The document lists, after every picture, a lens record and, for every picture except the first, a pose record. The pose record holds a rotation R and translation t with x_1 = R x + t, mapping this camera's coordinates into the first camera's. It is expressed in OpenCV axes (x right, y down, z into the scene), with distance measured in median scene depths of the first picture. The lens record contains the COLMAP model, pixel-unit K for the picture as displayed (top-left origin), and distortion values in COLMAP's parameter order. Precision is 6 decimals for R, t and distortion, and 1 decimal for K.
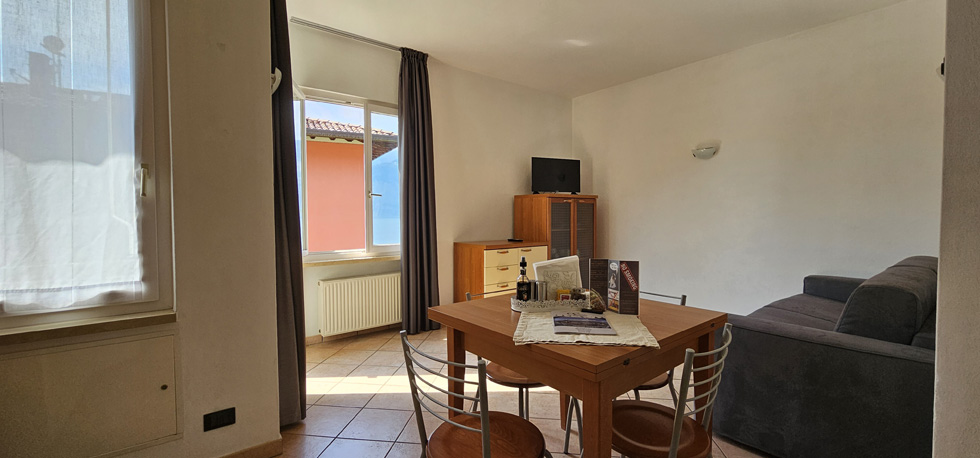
lens RADIAL K [[407.6, 0, 488.2], [0, 407.6, 226.0], [0, 0, 1]] dist [0.001442, 0.000122]
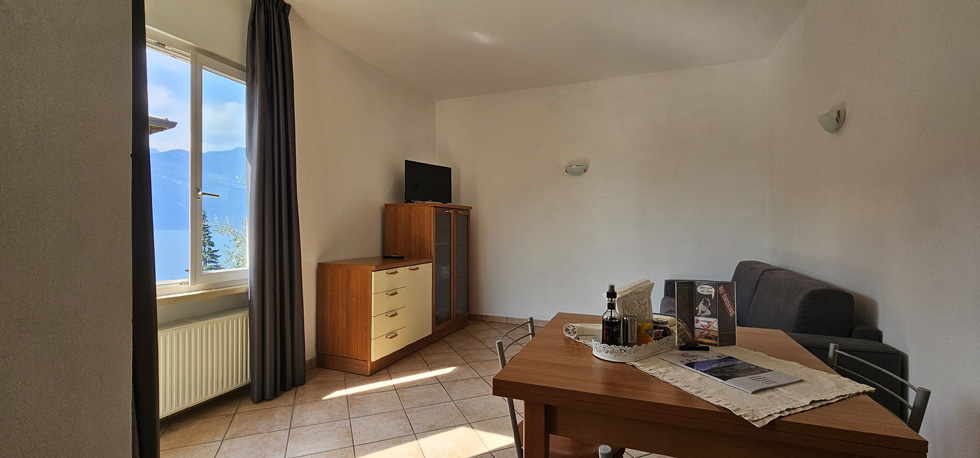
lens RADIAL K [[407.6, 0, 488.2], [0, 407.6, 226.0], [0, 0, 1]] dist [0.001442, 0.000122]
pose [[0.867134, 0.007116, 0.498023, -0.206588], [0.007777, 0.999583, -0.027823, -0.004691], [-0.498014, 0.027999, 0.866717, 0.206868]]
